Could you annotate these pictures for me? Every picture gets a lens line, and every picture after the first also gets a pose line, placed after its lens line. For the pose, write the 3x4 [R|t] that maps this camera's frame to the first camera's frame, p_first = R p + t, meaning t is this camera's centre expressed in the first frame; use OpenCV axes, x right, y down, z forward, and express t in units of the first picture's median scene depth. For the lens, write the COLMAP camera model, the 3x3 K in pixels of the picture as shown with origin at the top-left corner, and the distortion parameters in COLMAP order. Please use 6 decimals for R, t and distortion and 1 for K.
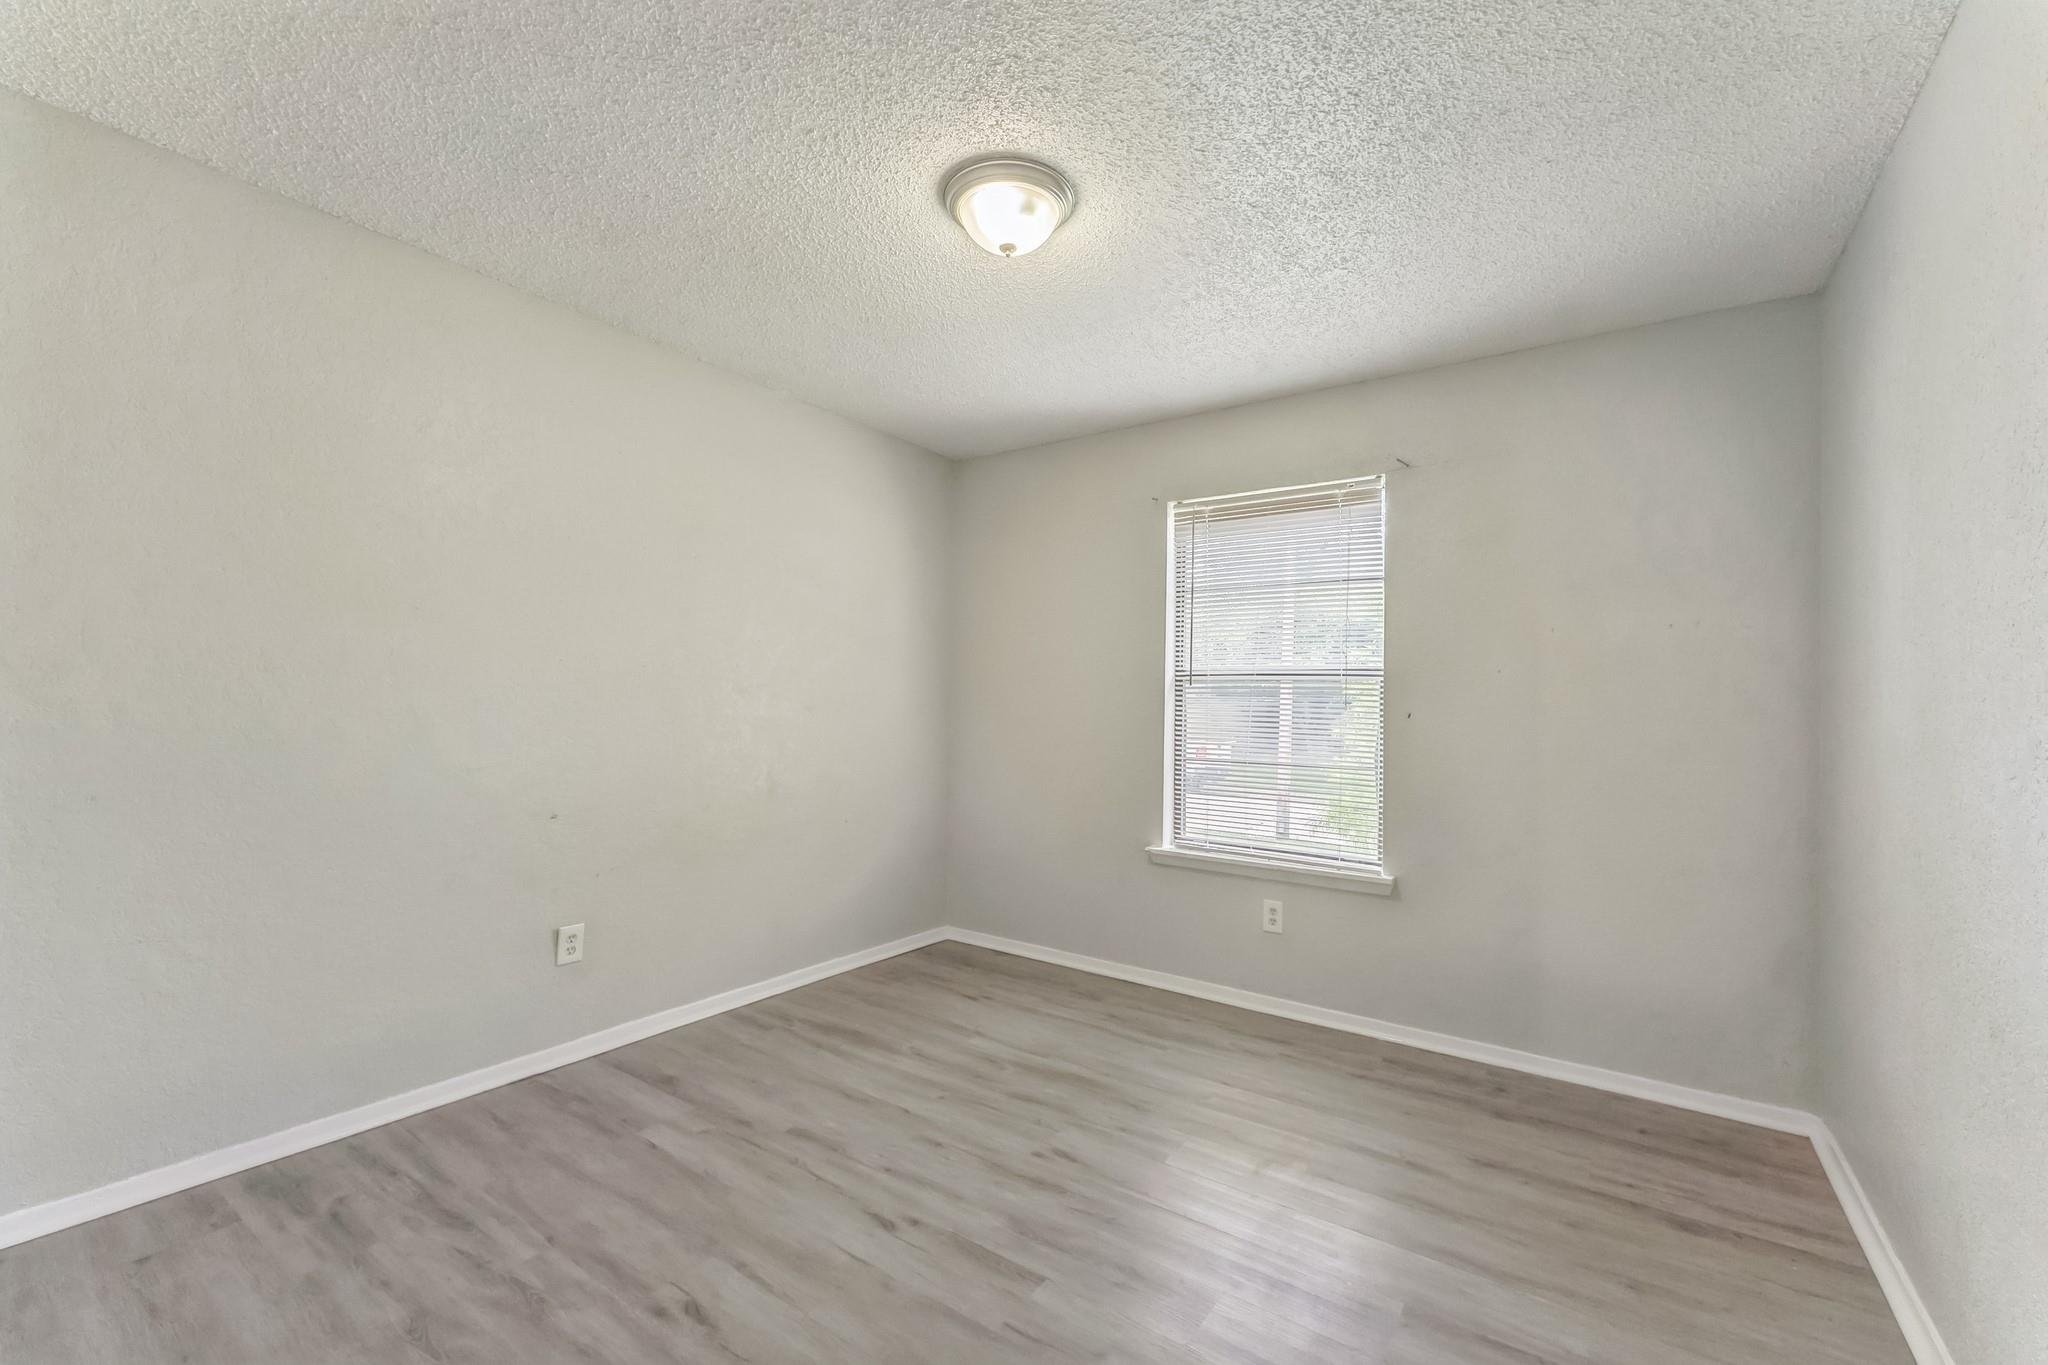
lens RADIAL K [[831.2, 0, 1024.0], [0, 831.2, 682.5], [0, 0, 1]] dist [-0.001279, -0.000213]
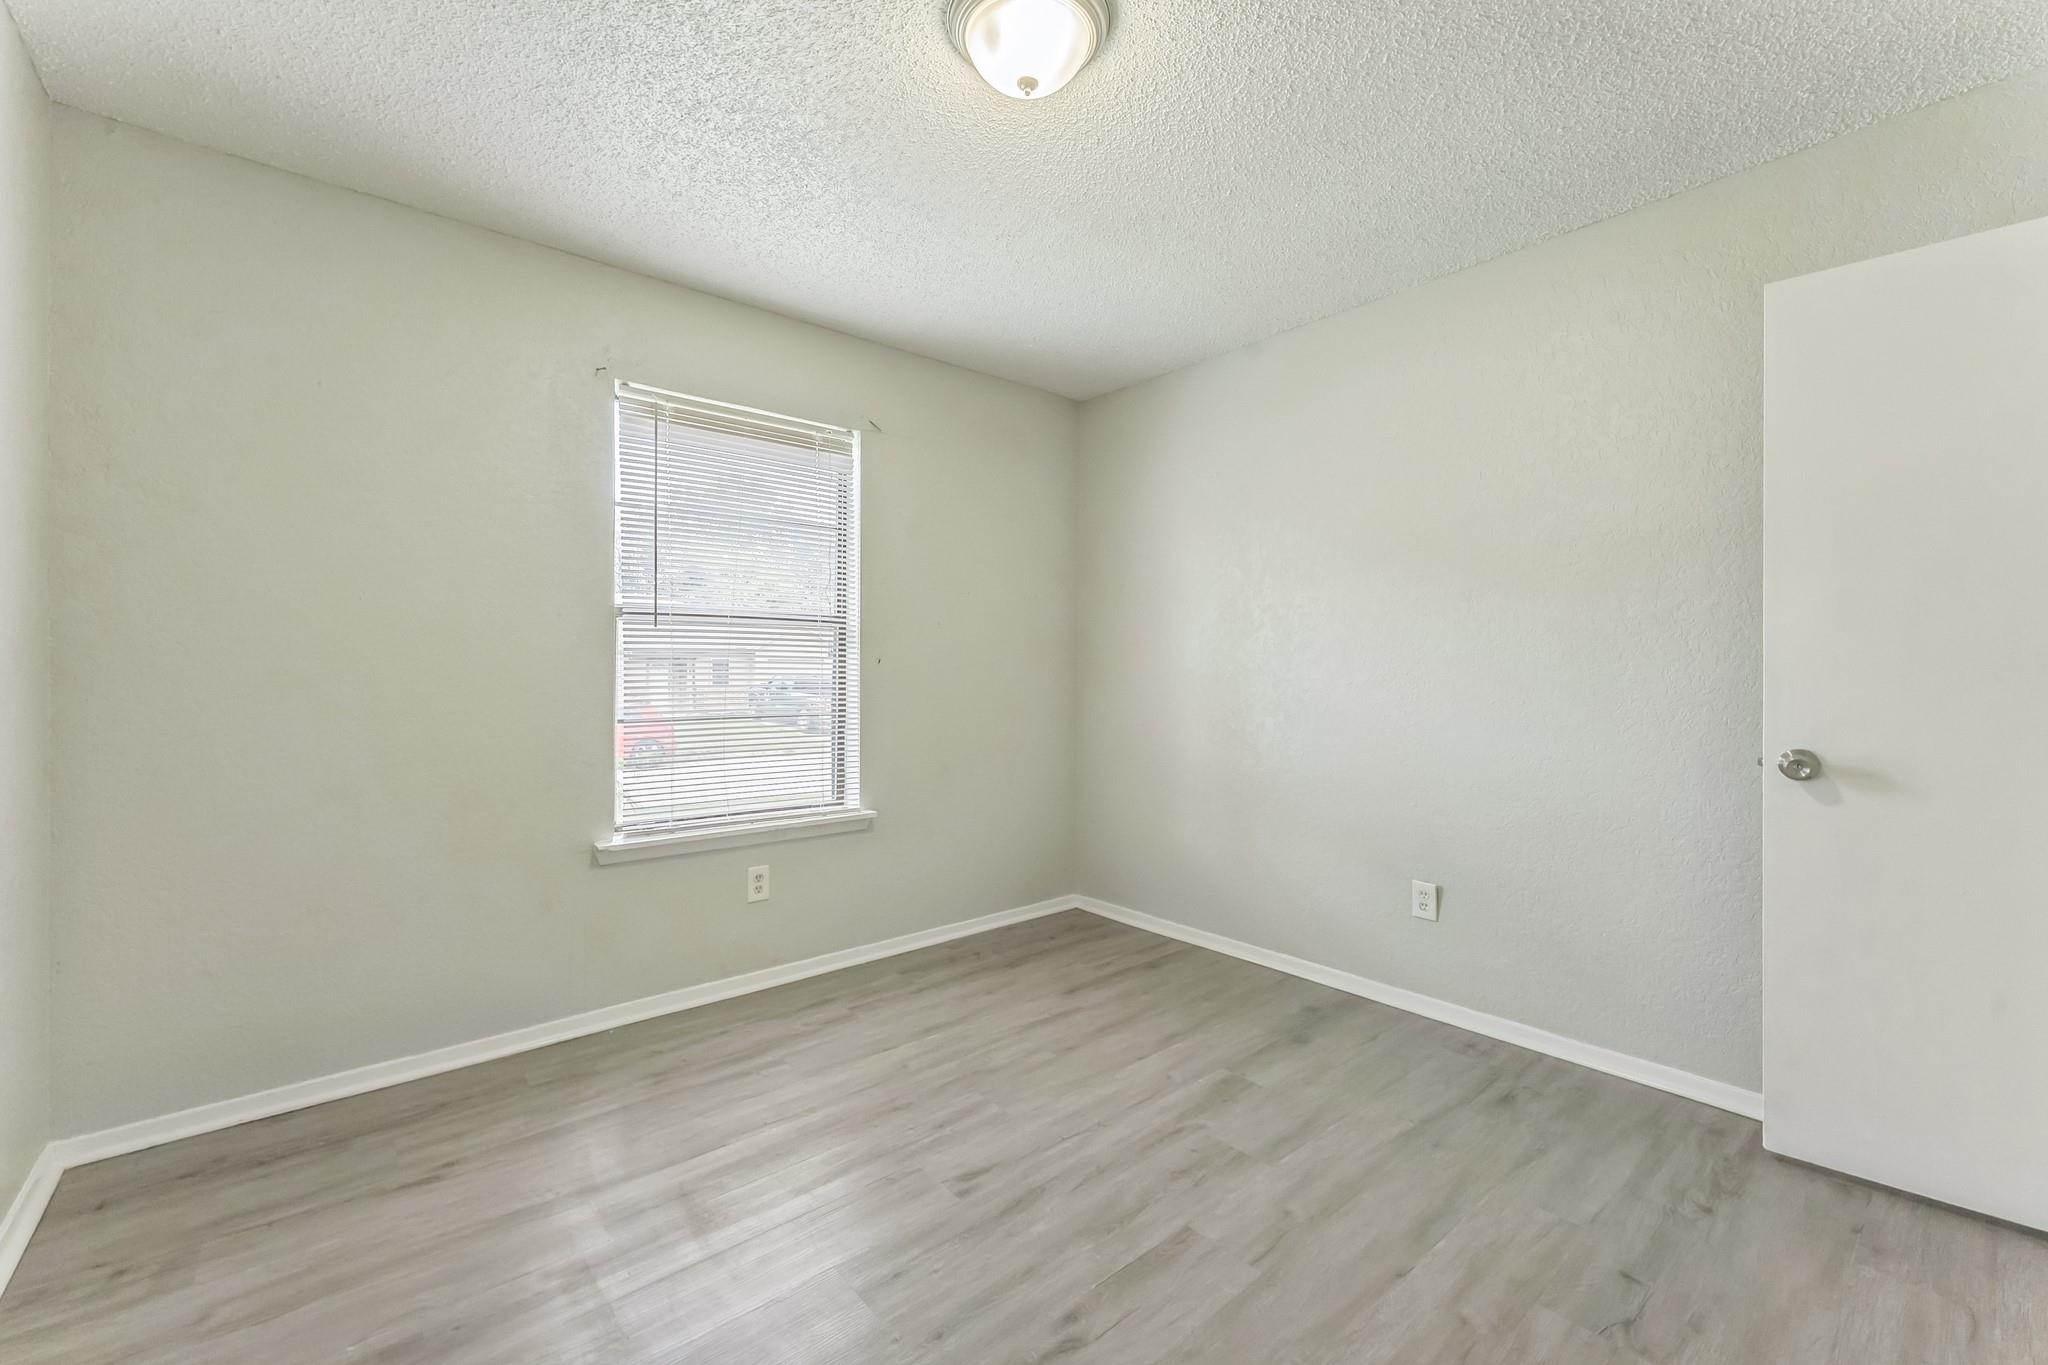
lens RADIAL K [[836.9, 0, 1024.8], [0, 836.9, 662.9], [0, 0, 1]] dist [0.002444, 0.000138]
pose [[0.249574, -0.013731, 0.968258, -0.543438], [-0.024971, 0.999476, 0.020611, 0.014671], [-0.968034, -0.029322, 0.249101, 0.527634]]
